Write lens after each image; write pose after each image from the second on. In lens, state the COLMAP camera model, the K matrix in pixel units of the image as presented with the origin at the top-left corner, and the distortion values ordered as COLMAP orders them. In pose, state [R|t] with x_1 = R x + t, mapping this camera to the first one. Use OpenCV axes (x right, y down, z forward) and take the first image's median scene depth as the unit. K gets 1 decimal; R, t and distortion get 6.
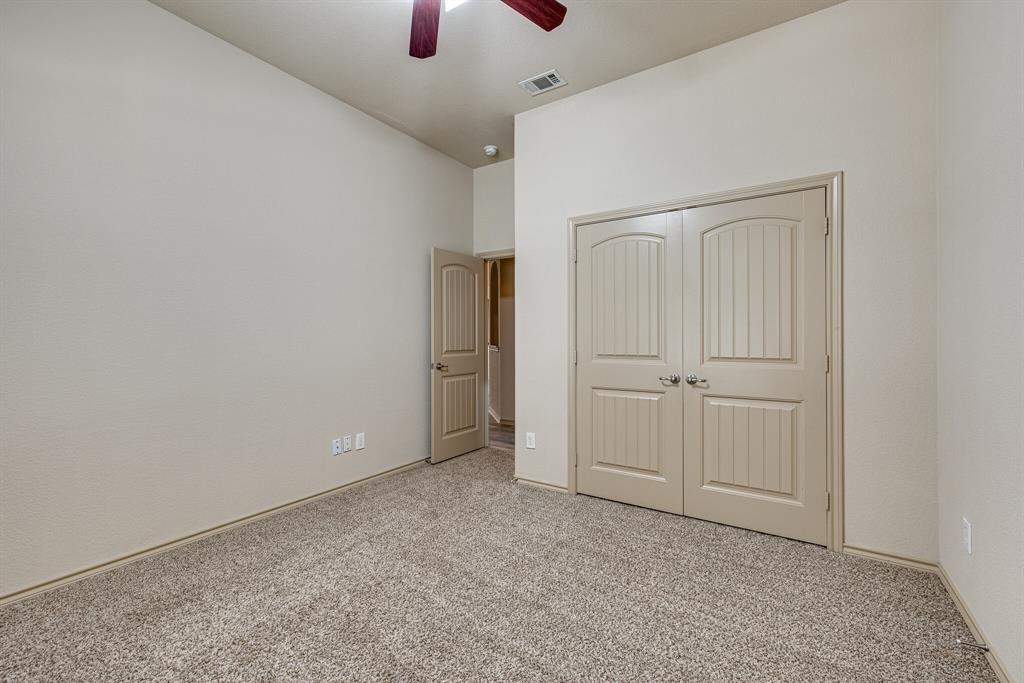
lens RADIAL K [[435.3, 0, 511.7], [0, 435.3, 335.5], [0, 0, 1]] dist [0.000664, -0.000090]
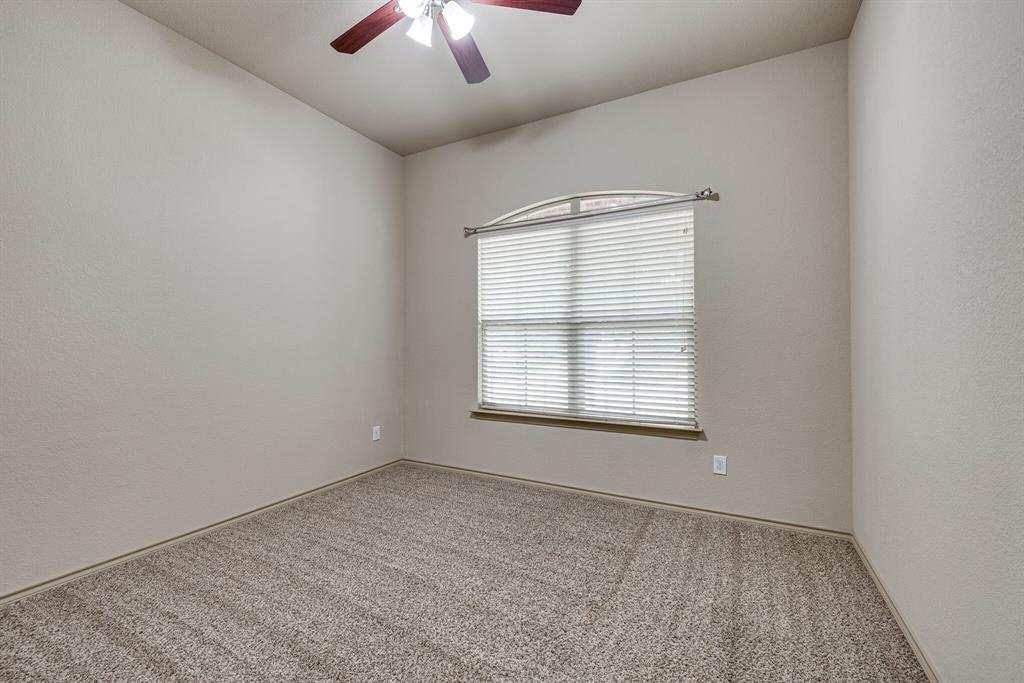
lens RADIAL K [[435.3, 0, 511.7], [0, 435.3, 335.5], [0, 0, 1]] dist [0.000664, -0.000090]
pose [[0.995036, 0.002198, 0.099494, -0.058979], [-0.001240, 0.999952, -0.009691, -0.000609], [-0.099510, 0.009520, 0.994991, -0.088329]]
